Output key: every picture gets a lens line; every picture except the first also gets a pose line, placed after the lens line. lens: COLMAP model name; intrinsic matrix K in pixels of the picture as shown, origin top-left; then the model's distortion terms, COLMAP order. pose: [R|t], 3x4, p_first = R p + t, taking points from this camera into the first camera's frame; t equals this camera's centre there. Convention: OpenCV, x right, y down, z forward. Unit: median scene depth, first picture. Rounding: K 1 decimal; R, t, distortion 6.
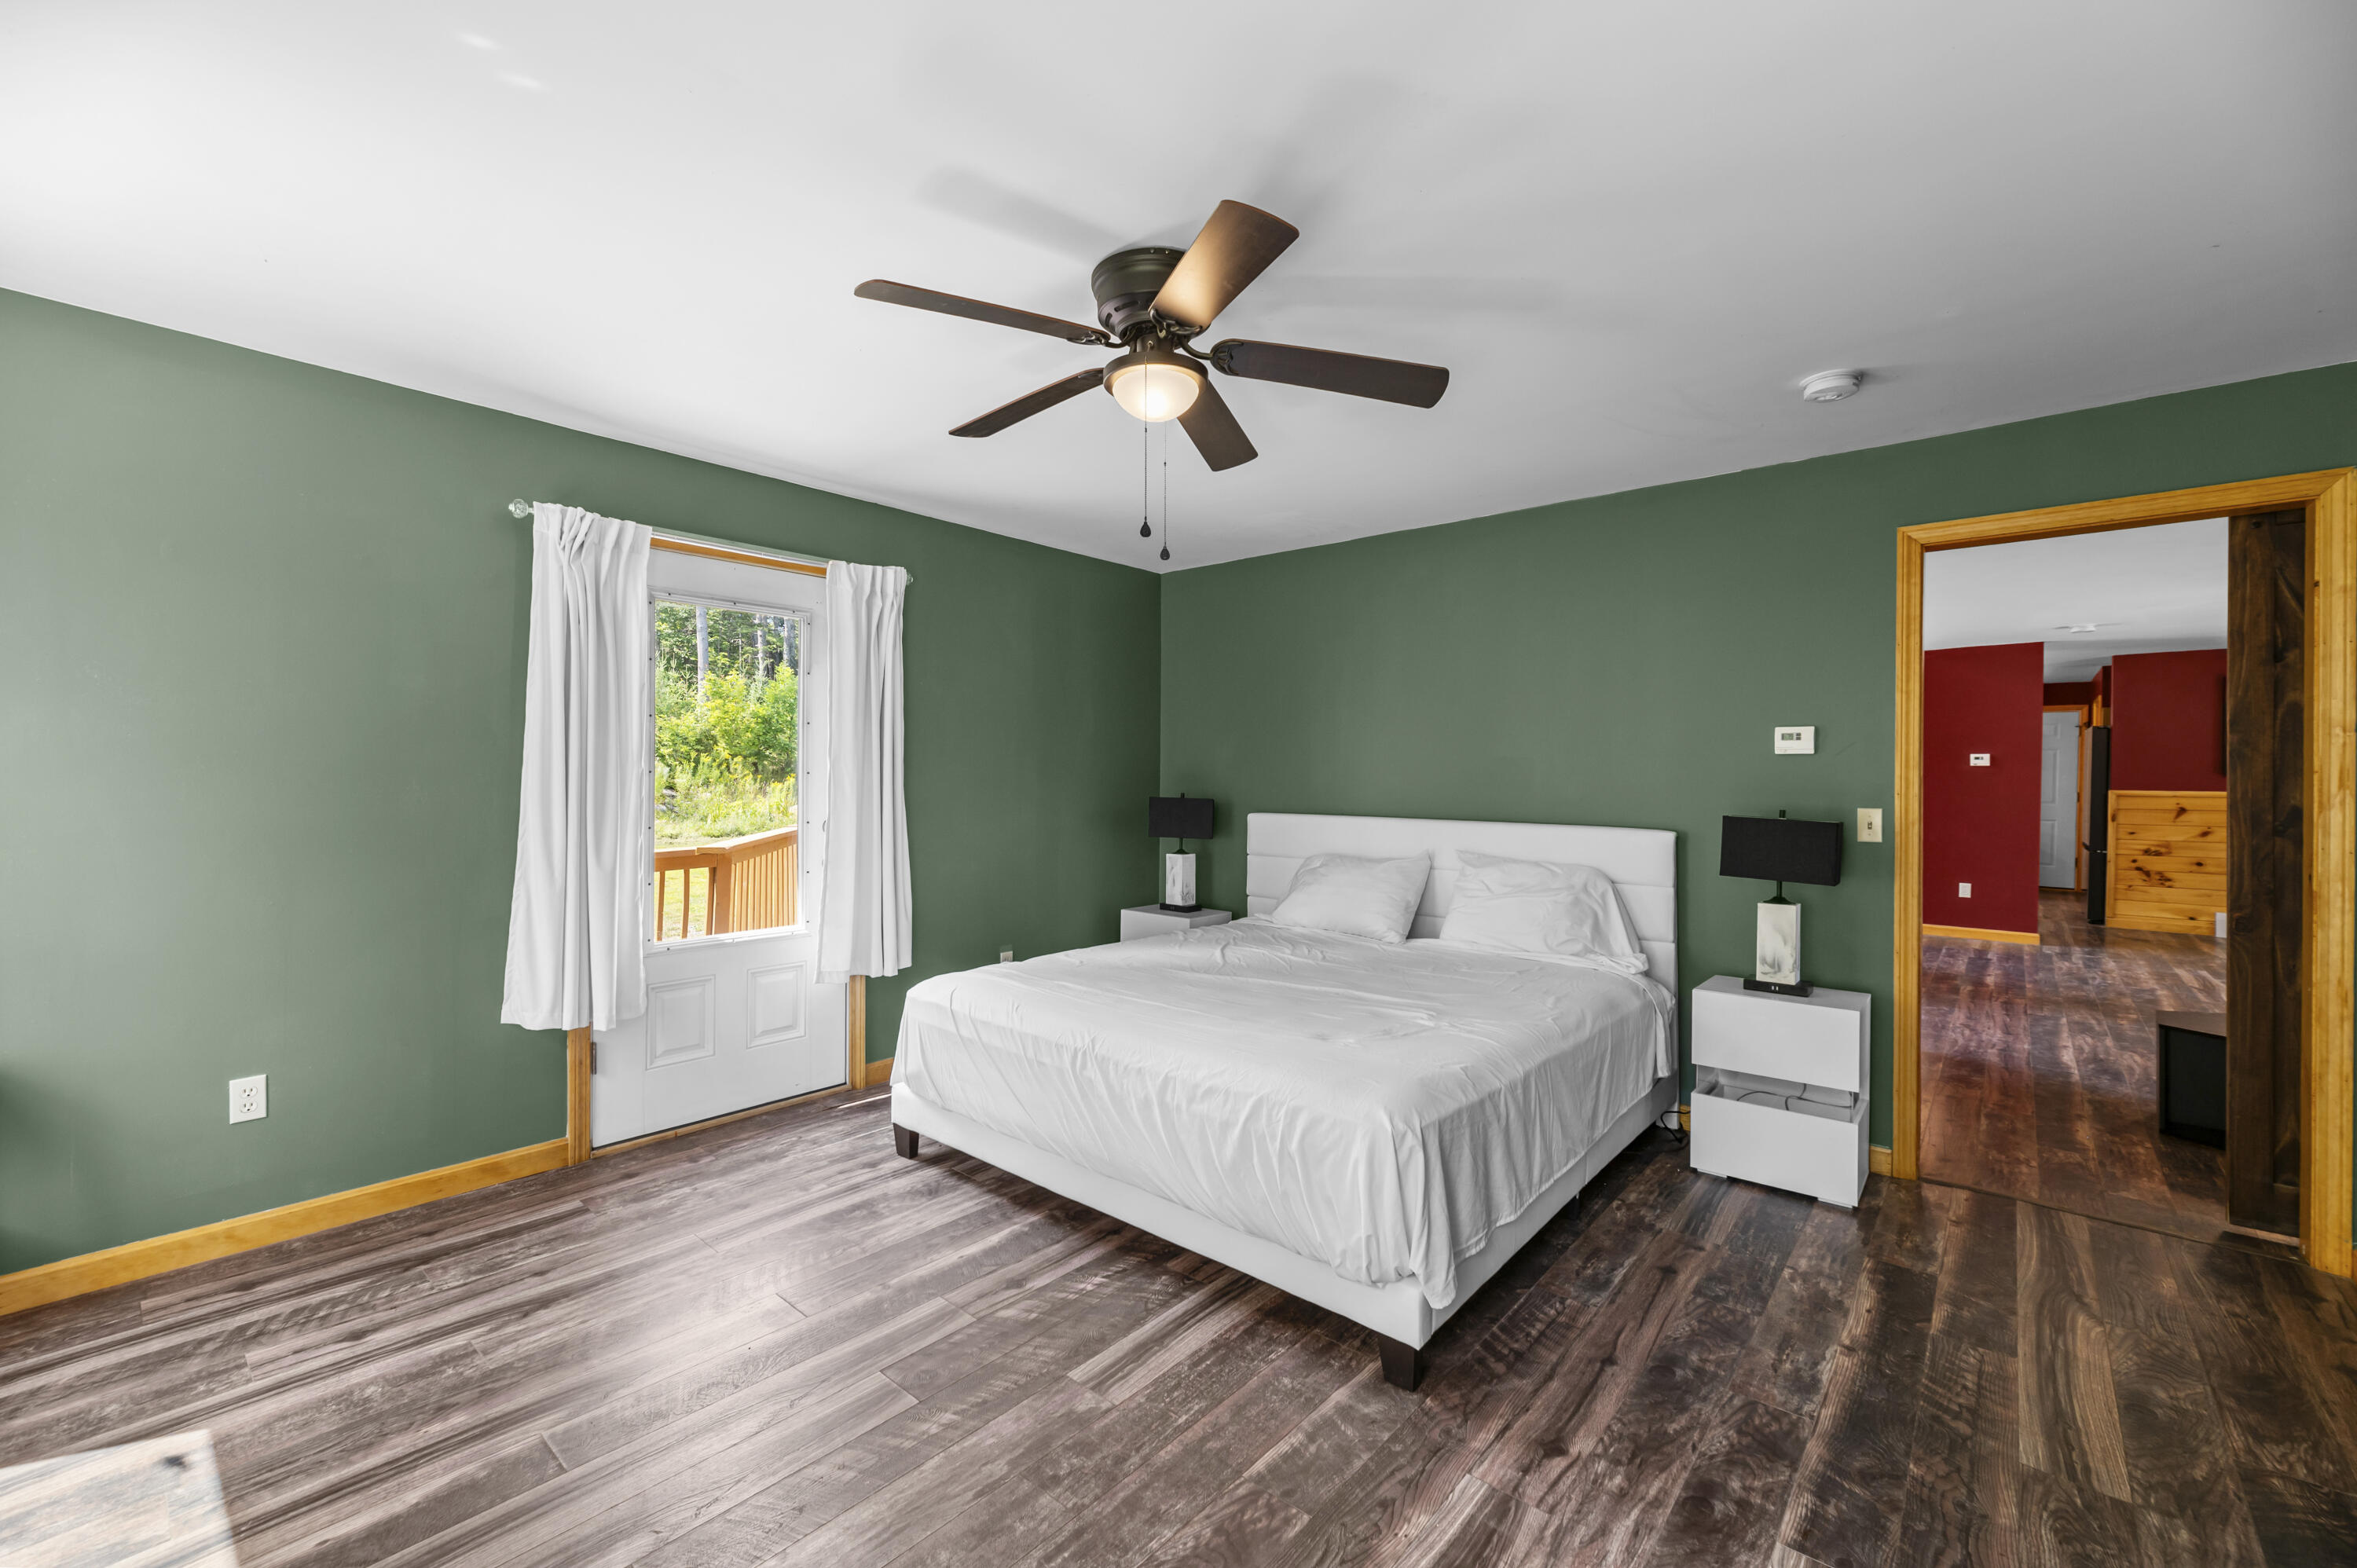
lens RADIAL K [[968.5, 0, 1193.9], [0, 968.5, 781.3], [0, 0, 1]] dist [0.001551, 0.000154]
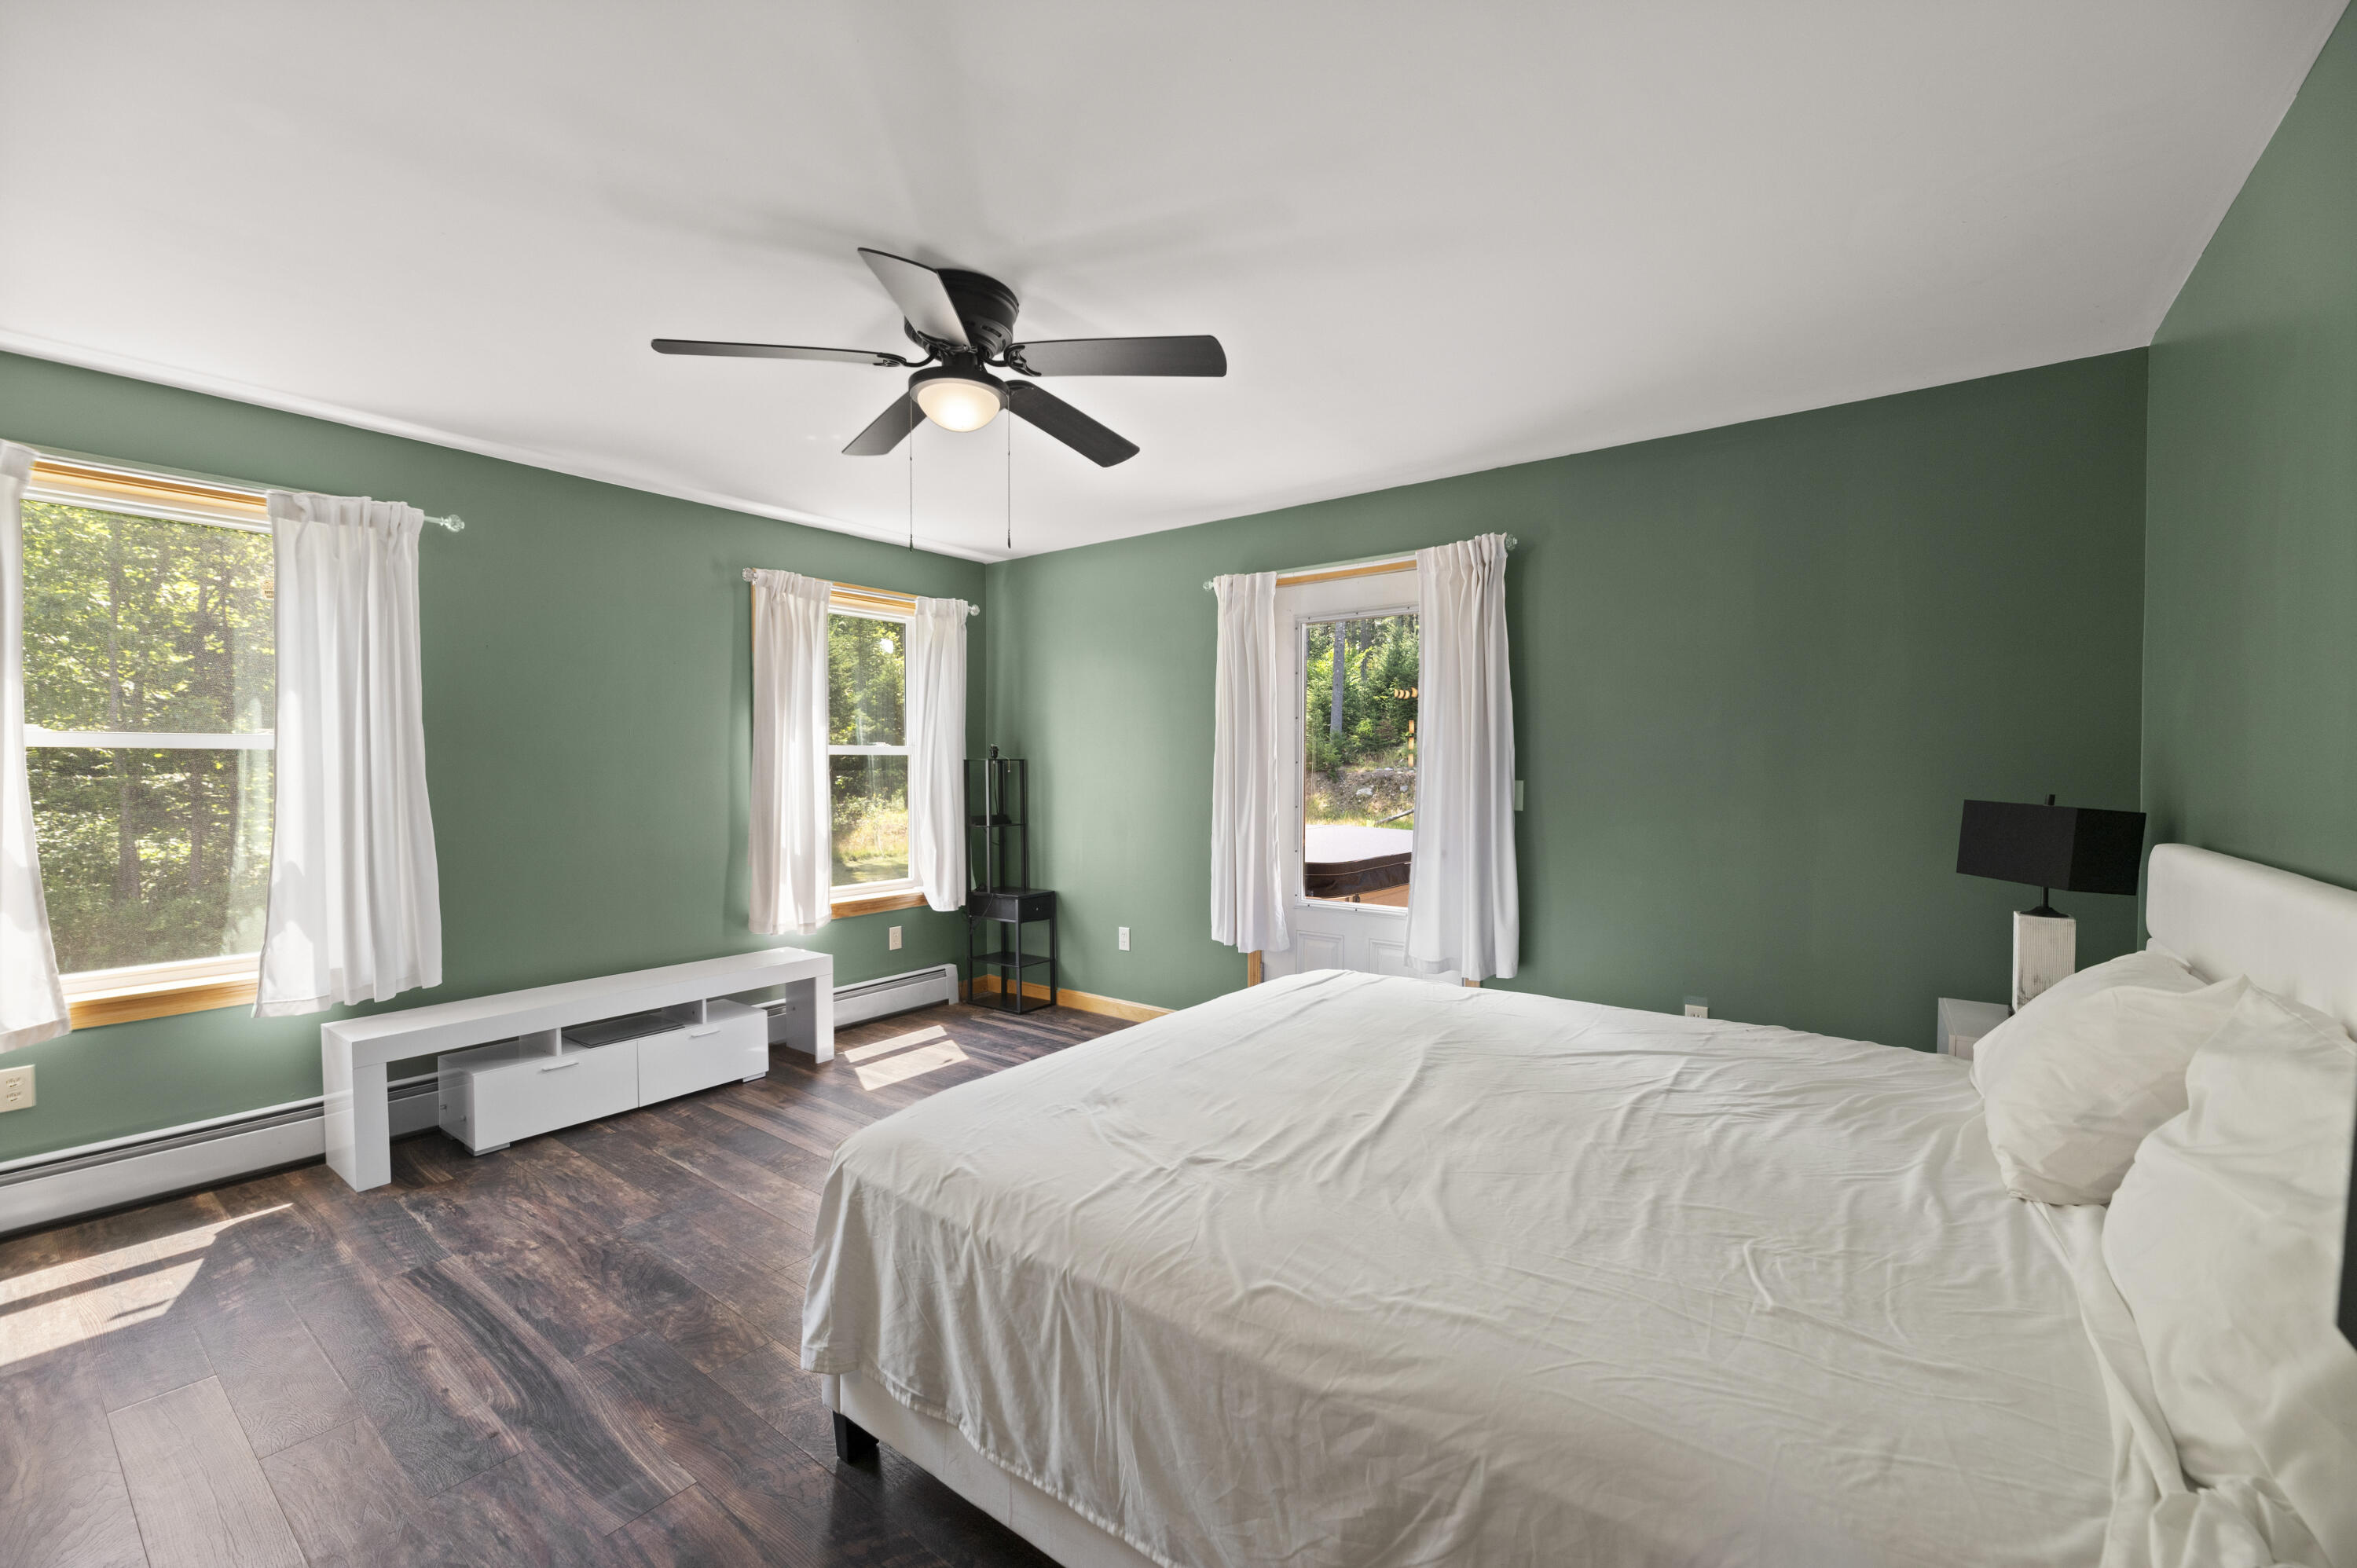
lens RADIAL K [[968.5, 0, 1192.8], [0, 968.5, 788.0], [0, 0, 1]] dist [0.001551, 0.000154]
pose [[0.052816, 0.016955, -0.998460, 1.047147], [0.000760, 0.999855, 0.017019, 0.003206], [0.998604, -0.001658, 0.052796, 1.196036]]
